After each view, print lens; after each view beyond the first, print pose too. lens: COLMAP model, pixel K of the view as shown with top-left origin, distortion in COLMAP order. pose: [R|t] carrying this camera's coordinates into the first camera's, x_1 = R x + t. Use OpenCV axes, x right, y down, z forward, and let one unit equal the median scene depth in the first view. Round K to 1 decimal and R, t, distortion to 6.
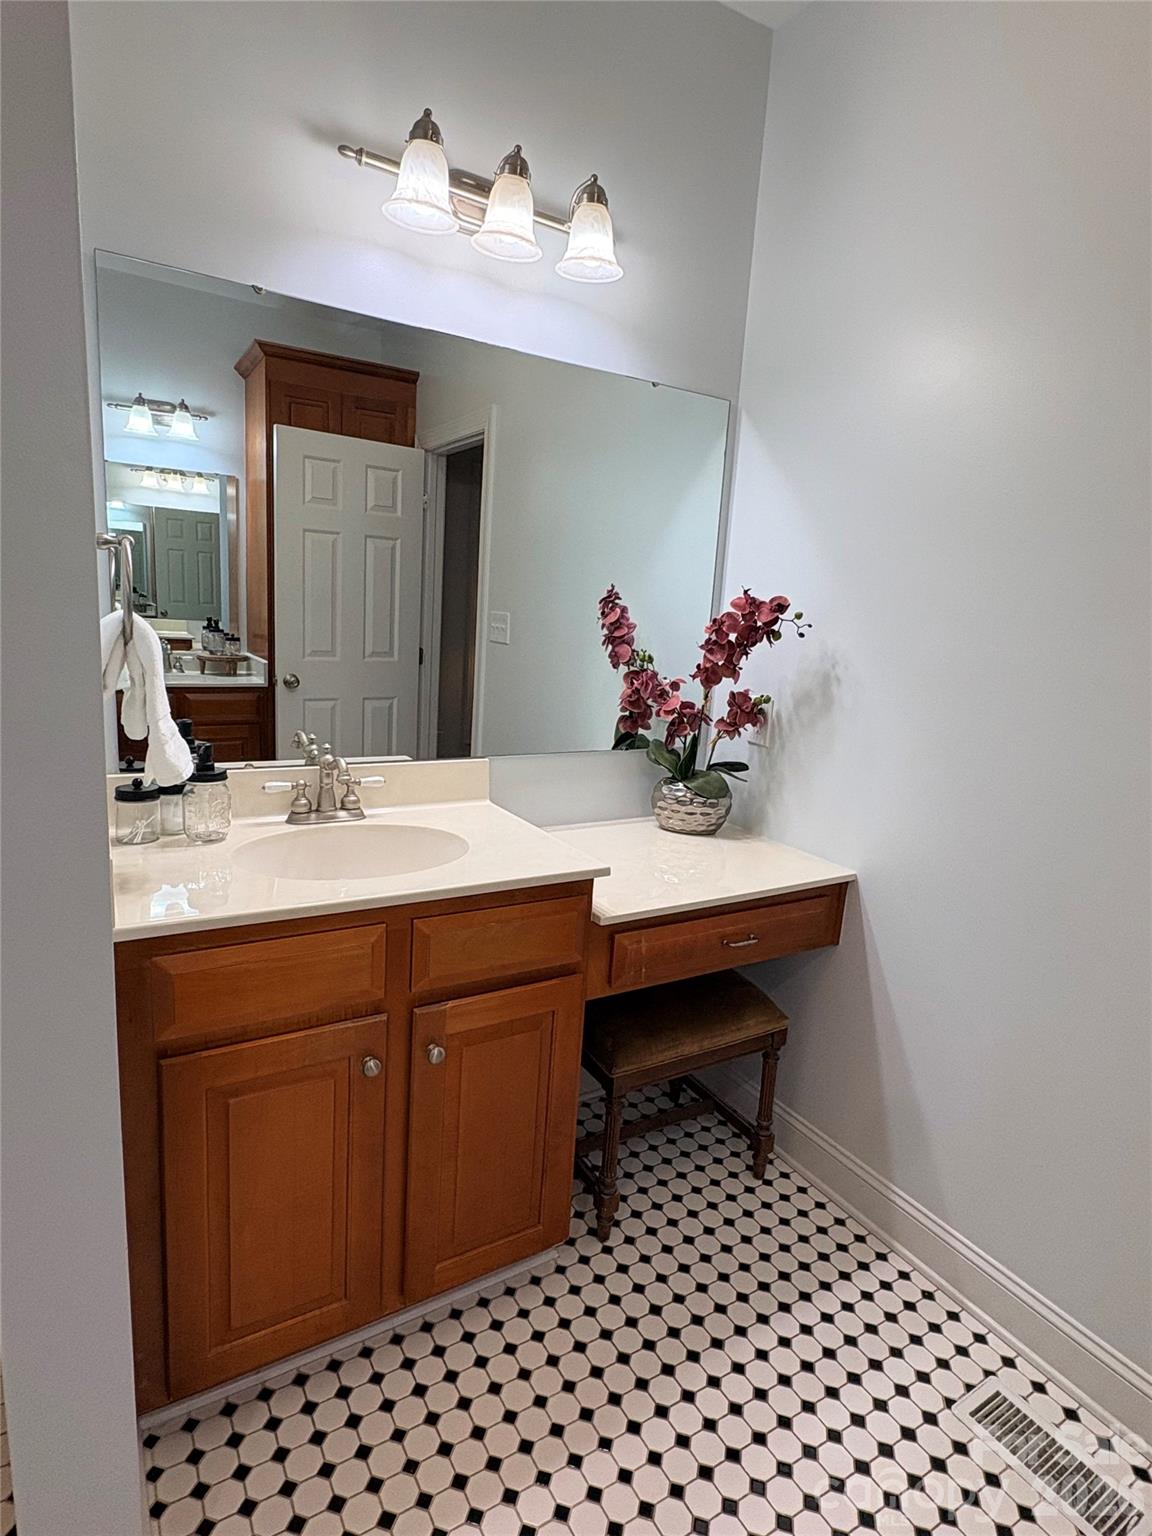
lens RADIAL K [[842.1, 0, 569.5], [0, 842.1, 760.5], [0, 0, 1]] dist [-0.003159, -0.000276]
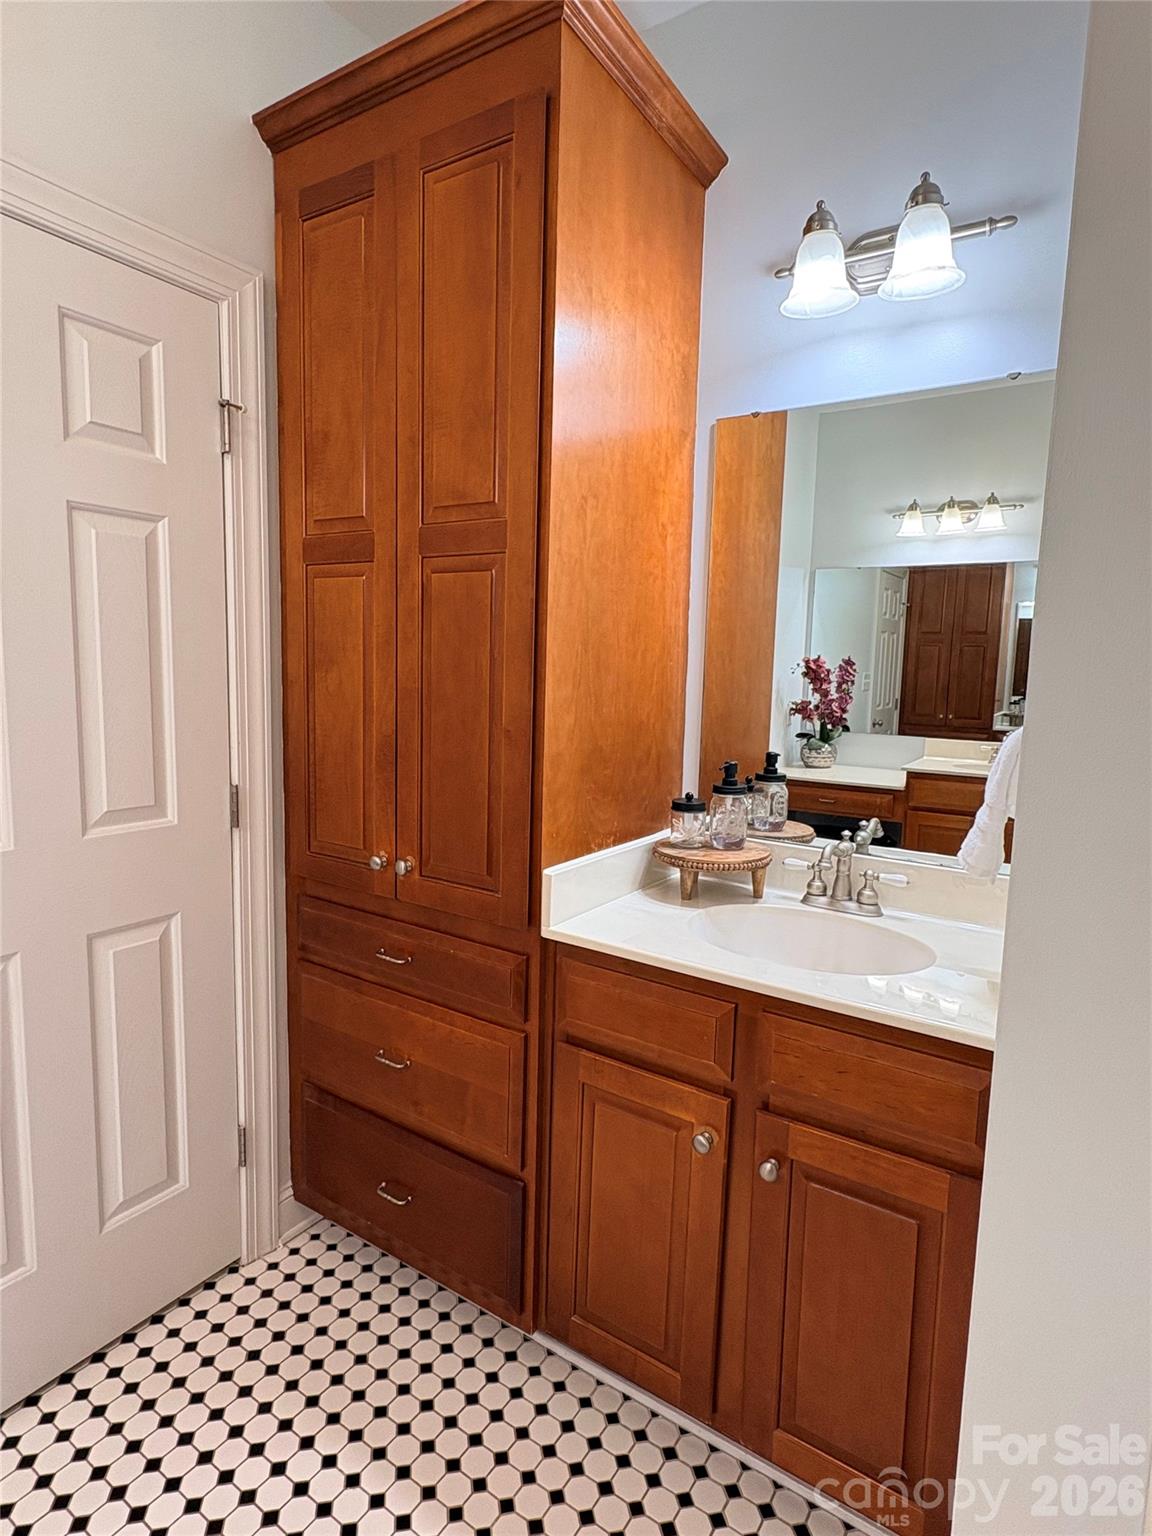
lens RADIAL K [[842.1, 0, 569.5], [0, 842.1, 760.5], [0, 0, 1]] dist [-0.003159, -0.000276]
pose [[0.436504, 0.063634, -0.897449, 0.462360], [-0.160344, 0.987029, -0.008003, -0.042581], [0.885299, 0.147395, 0.441045, 0.283528]]
